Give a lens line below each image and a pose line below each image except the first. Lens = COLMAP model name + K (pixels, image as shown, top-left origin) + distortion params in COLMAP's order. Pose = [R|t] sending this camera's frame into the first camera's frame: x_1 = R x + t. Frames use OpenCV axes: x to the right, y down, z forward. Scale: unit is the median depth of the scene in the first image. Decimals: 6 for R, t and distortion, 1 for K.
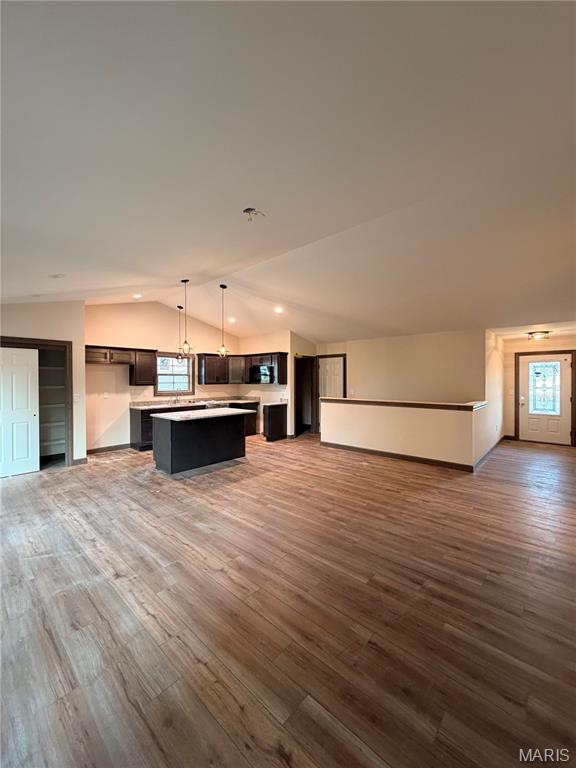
lens RADIAL K [[305.7, 0, 288.4], [0, 305.7, 381.8], [0, 0, 1]] dist [0.001044, 0.000023]
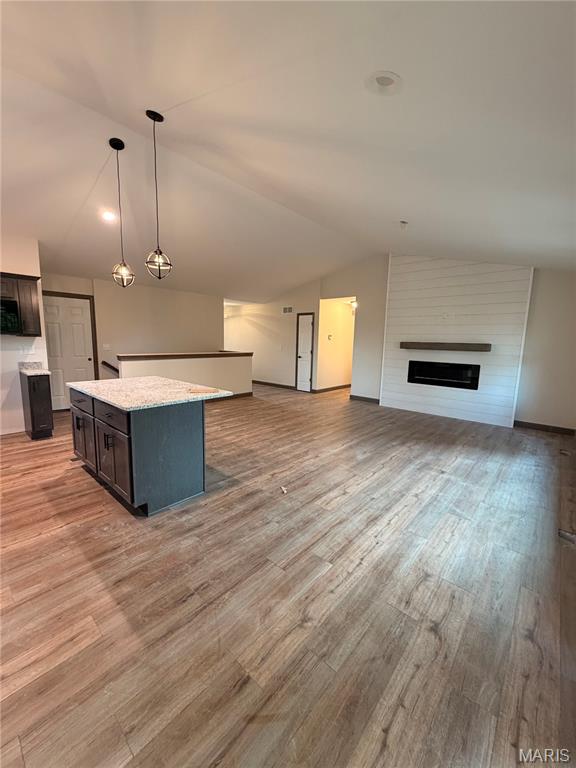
lens RADIAL K [[305.7, 0, 284.1], [0, 305.7, 382.6], [0, 0, 1]] dist [0.001044, 0.000023]
pose [[-0.003777, -0.137882, 0.990441, -1.156600], [-0.013564, 0.990365, 0.137819, 0.016909], [-0.999901, -0.012914, -0.005611, 1.059685]]
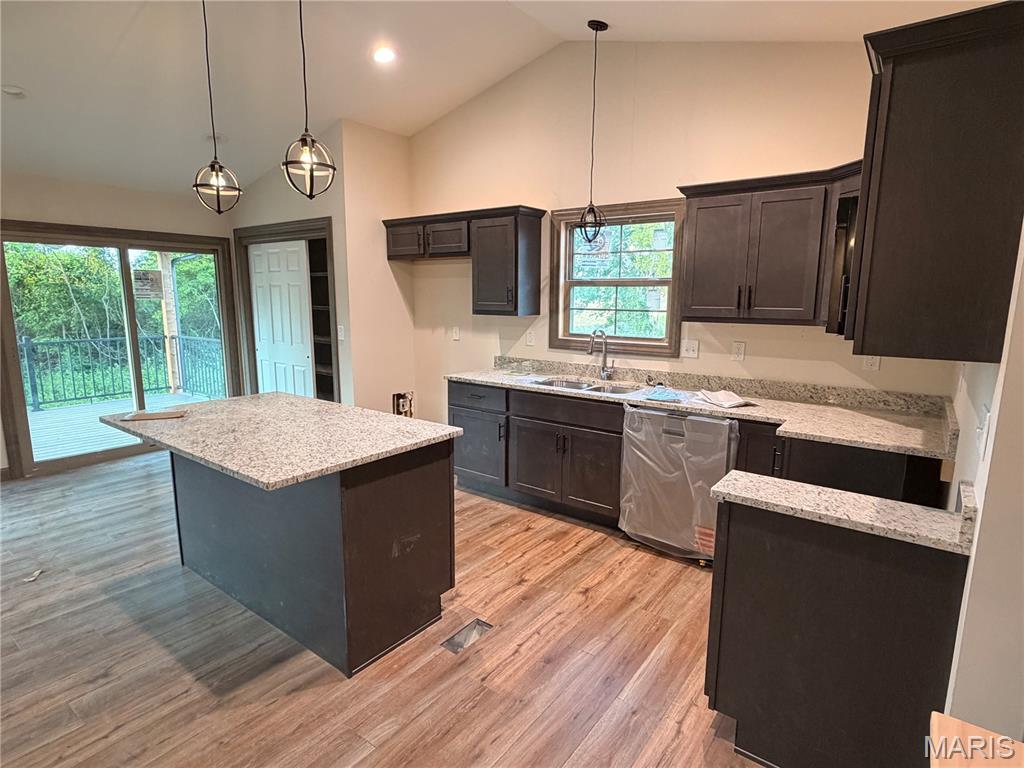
lens RADIAL K [[543.5, 0, 508.9], [0, 543.5, 385.8], [0, 0, 1]] dist [-0.003758, 0.000452]
pose [[0.092241, 0.167886, -0.981481, 0.299390], [-0.018320, 0.985803, 0.166904, -0.021397], [0.995568, 0.002585, 0.094008, 1.637210]]
